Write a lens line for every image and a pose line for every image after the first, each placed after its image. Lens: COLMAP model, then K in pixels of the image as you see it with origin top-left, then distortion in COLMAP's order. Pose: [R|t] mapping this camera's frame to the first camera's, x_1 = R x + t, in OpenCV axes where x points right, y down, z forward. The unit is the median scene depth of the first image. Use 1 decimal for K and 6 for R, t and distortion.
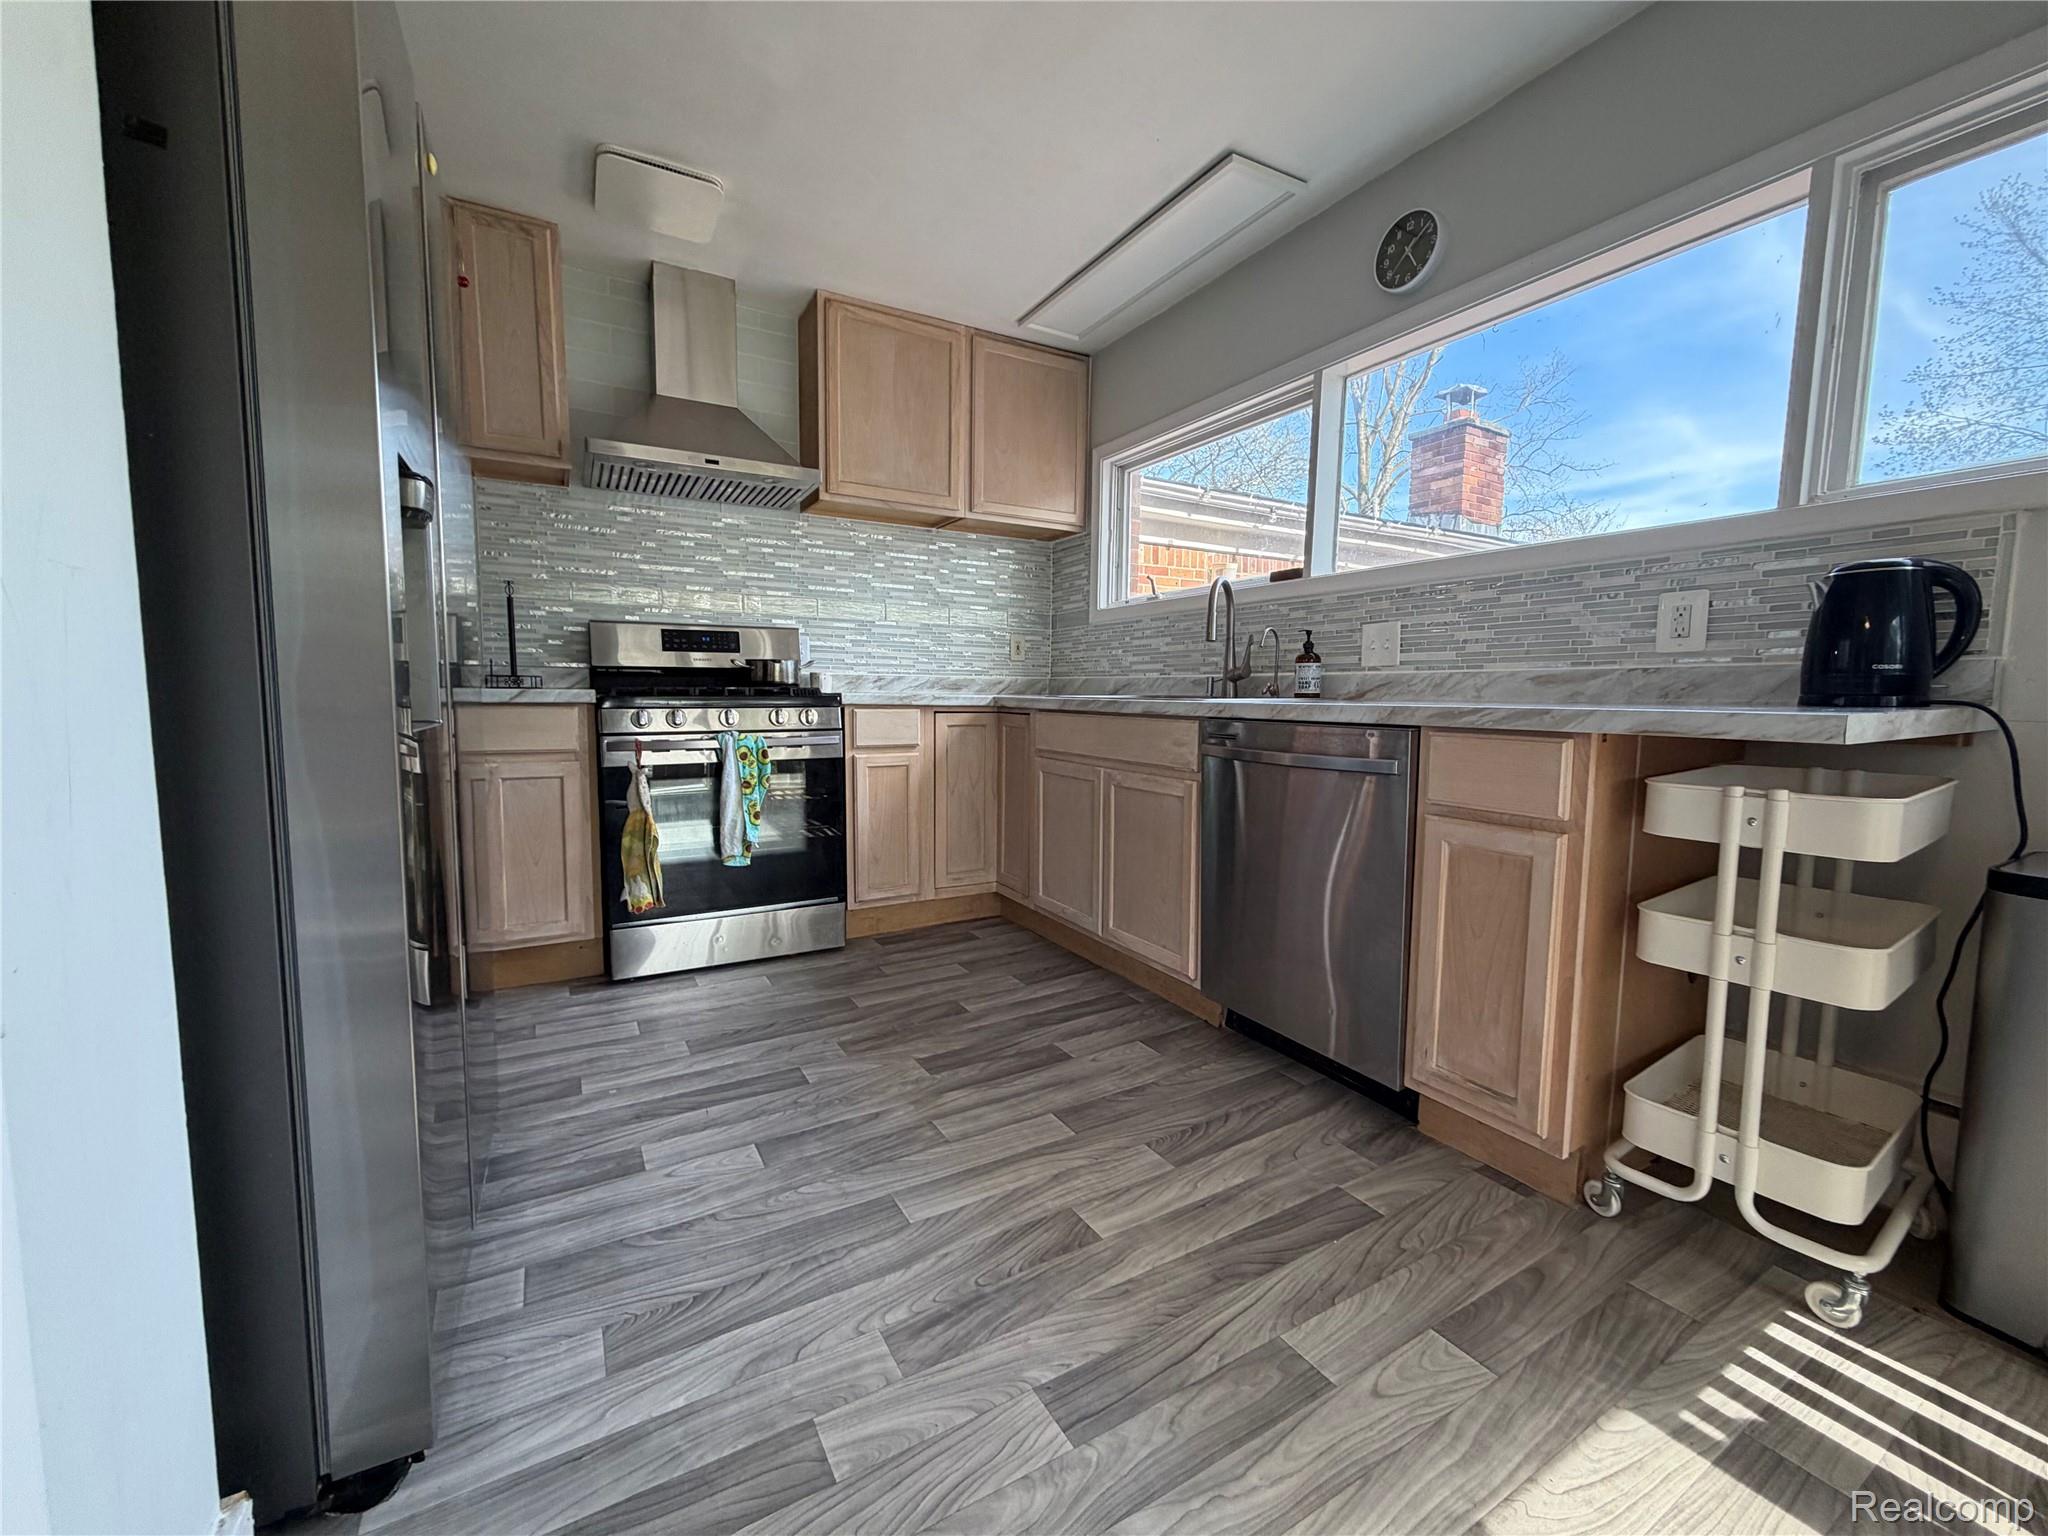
lens RADIAL K [[821.3, 0, 1028.8], [0, 821.3, 765.4], [0, 0, 1]] dist [0.001191, -0.000434]
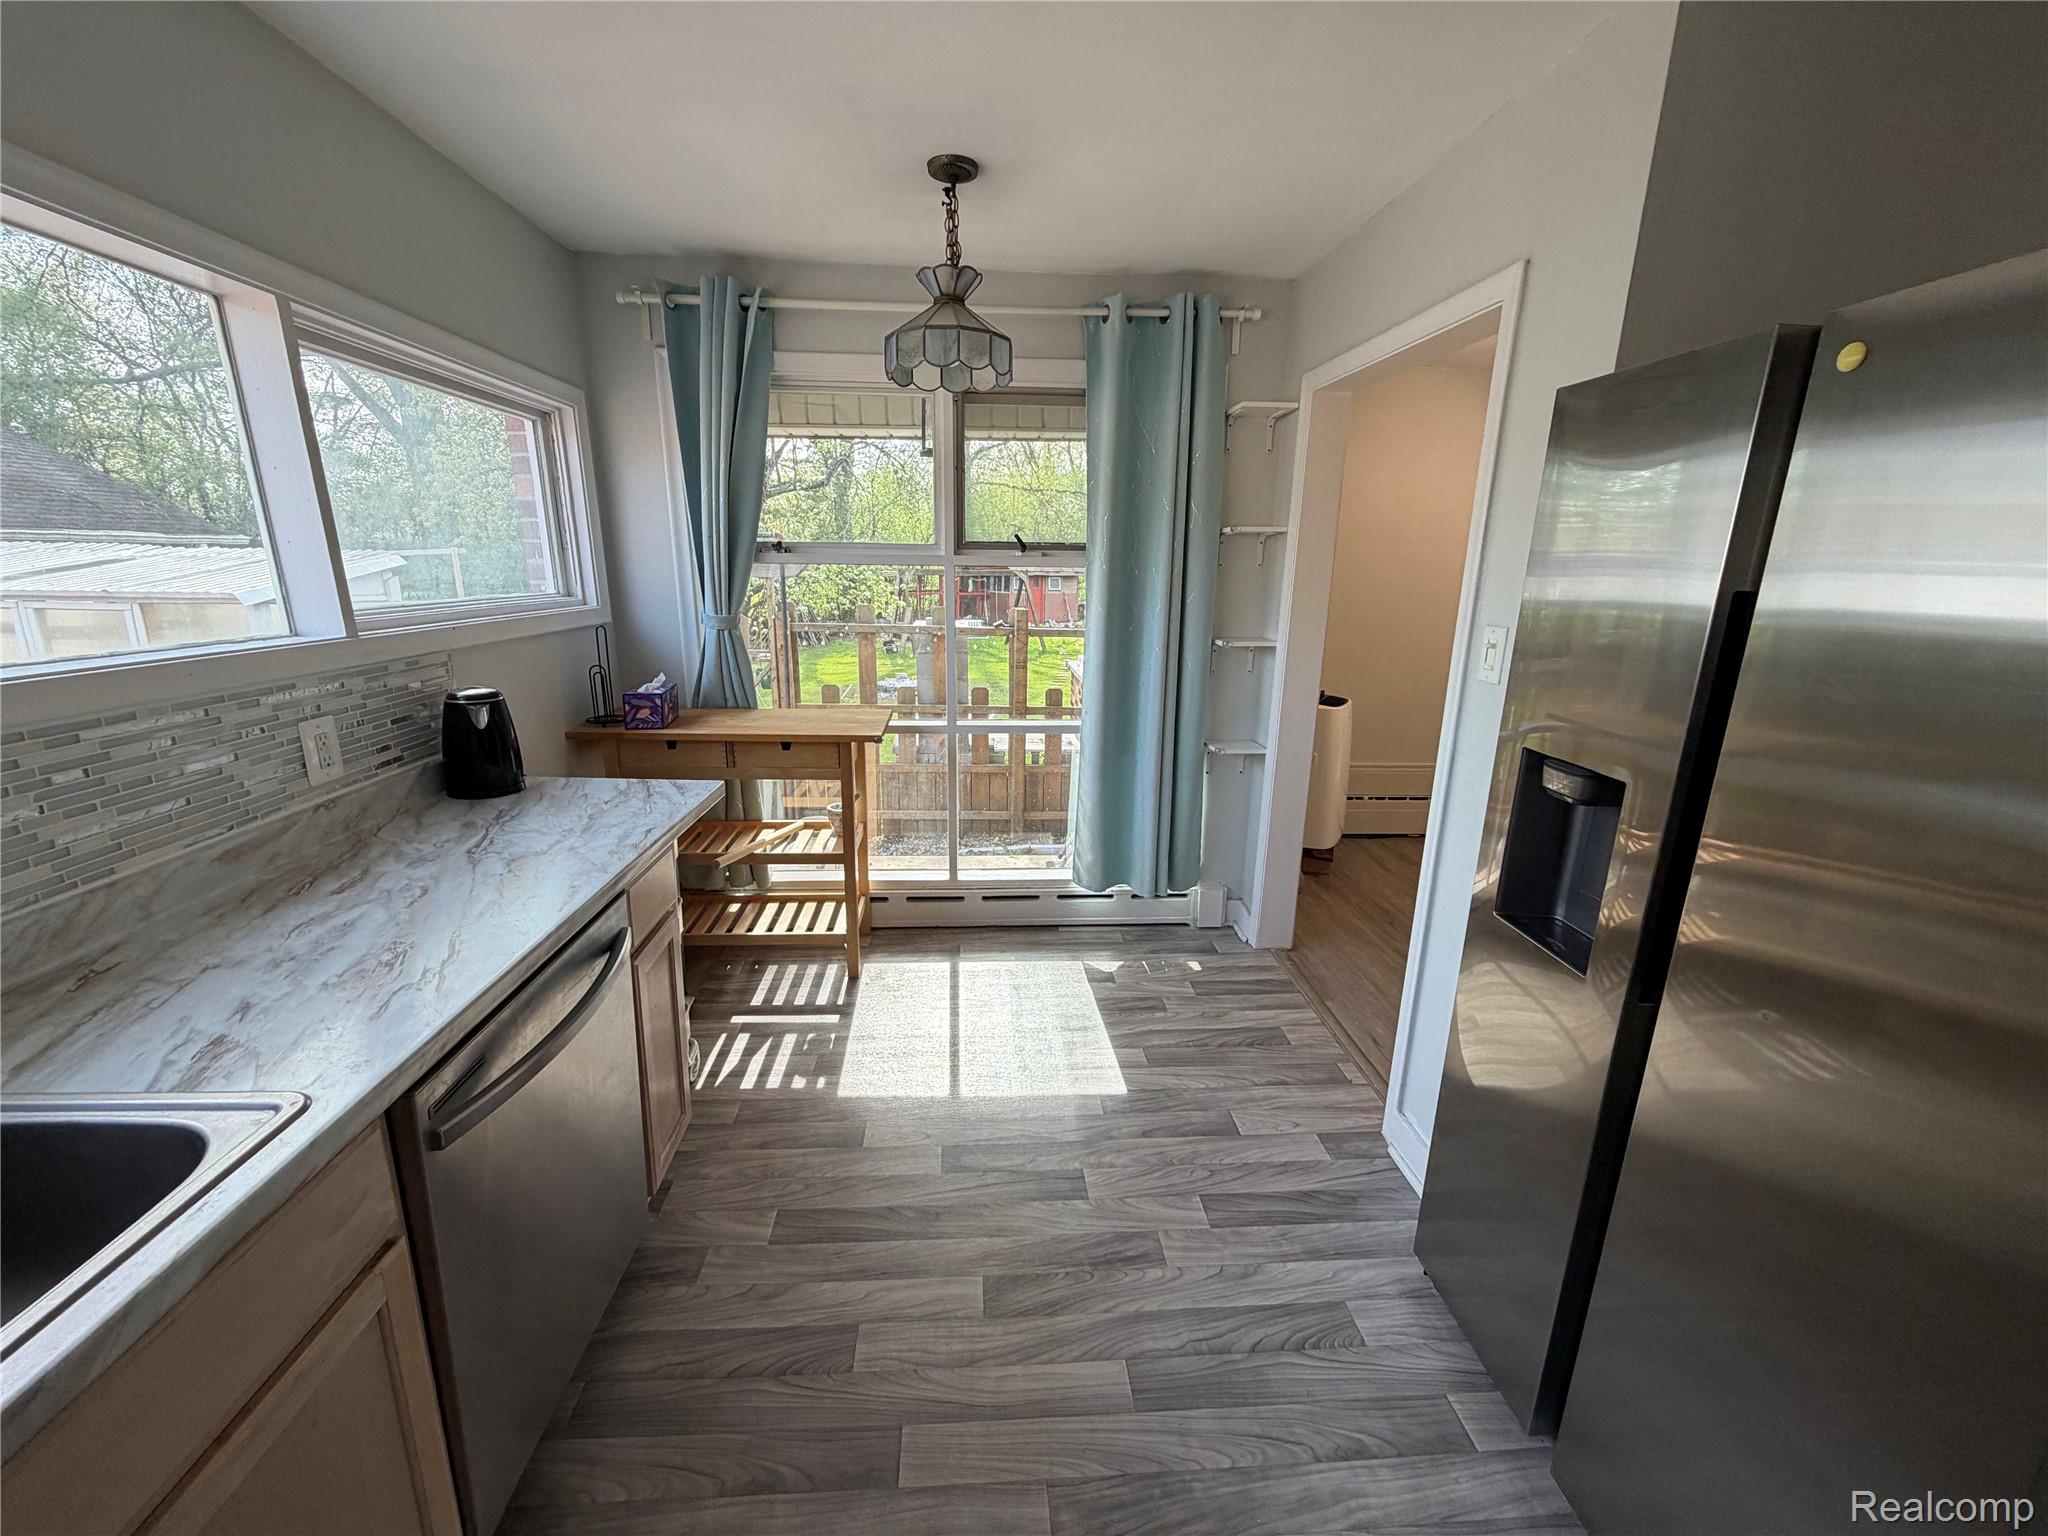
lens RADIAL K [[821.3, 0, 1020.8], [0, 821.3, 767.5], [0, 0, 1]] dist [0.001191, -0.000434]
pose [[-0.895070, -0.136985, 0.424365, -0.418728], [0.012454, 0.943597, 0.330863, -0.615295], [-0.445752, 0.301430, -0.842879, 1.947333]]
